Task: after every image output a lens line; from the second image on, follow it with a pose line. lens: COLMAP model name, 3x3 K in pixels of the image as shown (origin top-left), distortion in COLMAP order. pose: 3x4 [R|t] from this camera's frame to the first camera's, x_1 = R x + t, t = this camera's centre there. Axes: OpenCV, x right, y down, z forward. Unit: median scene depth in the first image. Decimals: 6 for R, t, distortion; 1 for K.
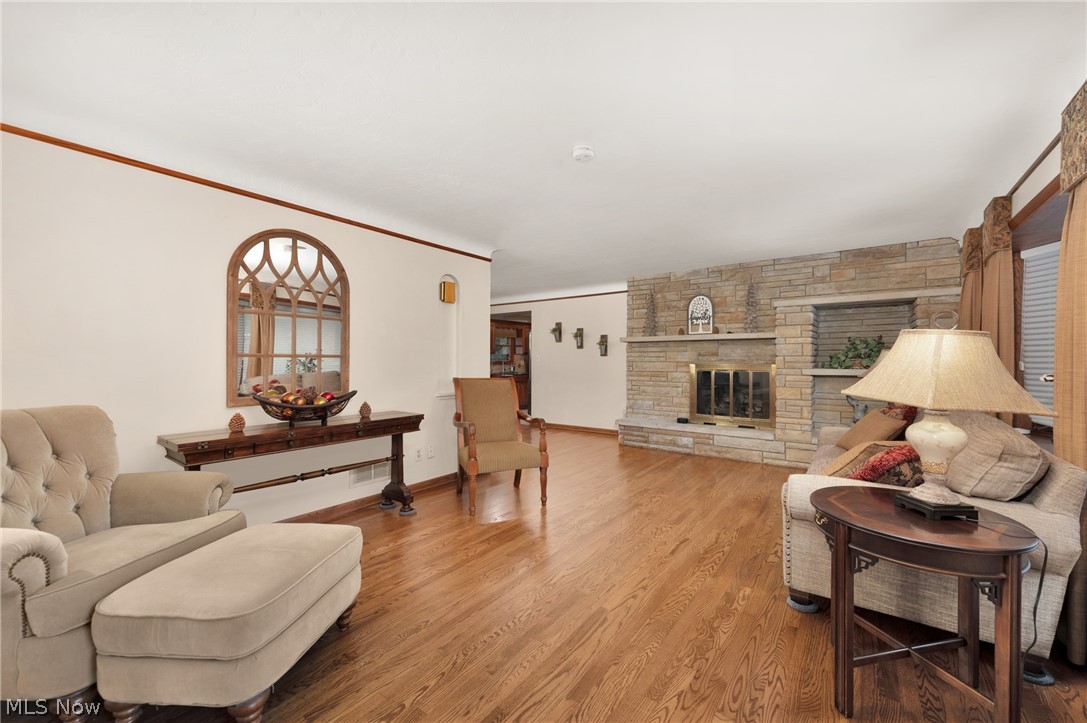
lens RADIAL K [[429.1, 0, 543.5], [0, 429.1, 361.5], [0, 0, 1]] dist [0.000238, -0.000005]
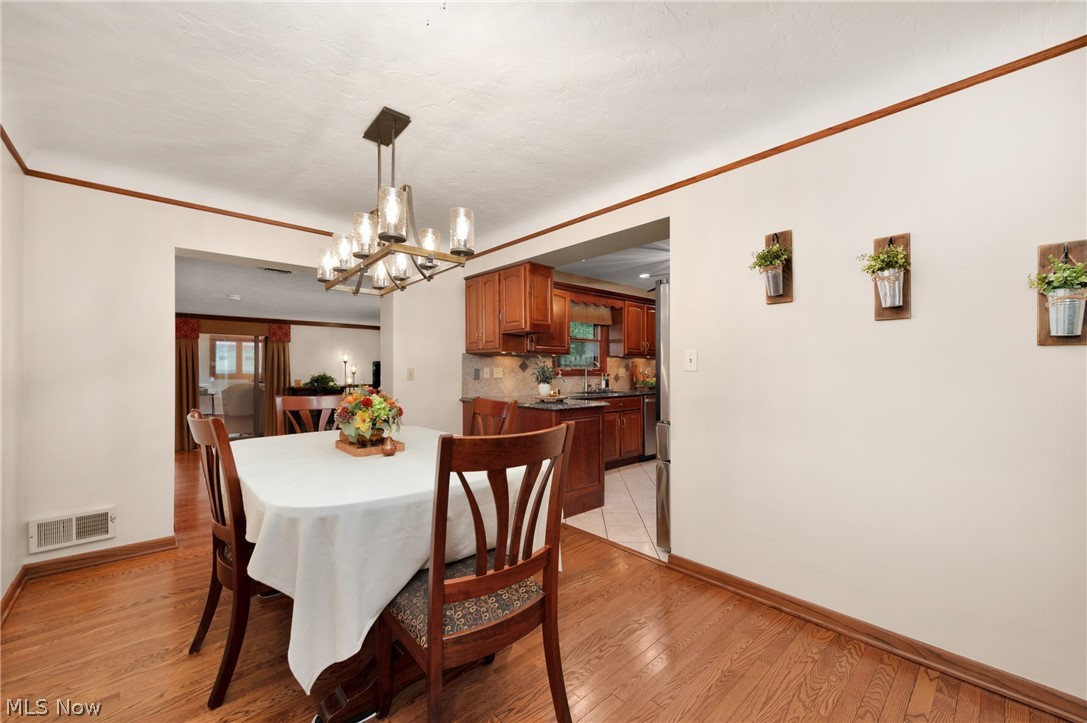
lens RADIAL K [[429.1, 0, 543.5], [0, 429.1, 361.5], [0, 0, 1]] dist [0.000238, -0.000005]
pose [[0.980686, -0.005410, -0.195514, -0.043049], [0.001813, 0.999826, -0.018569, -0.000786], [0.195580, 0.017856, 0.980525, 0.480125]]
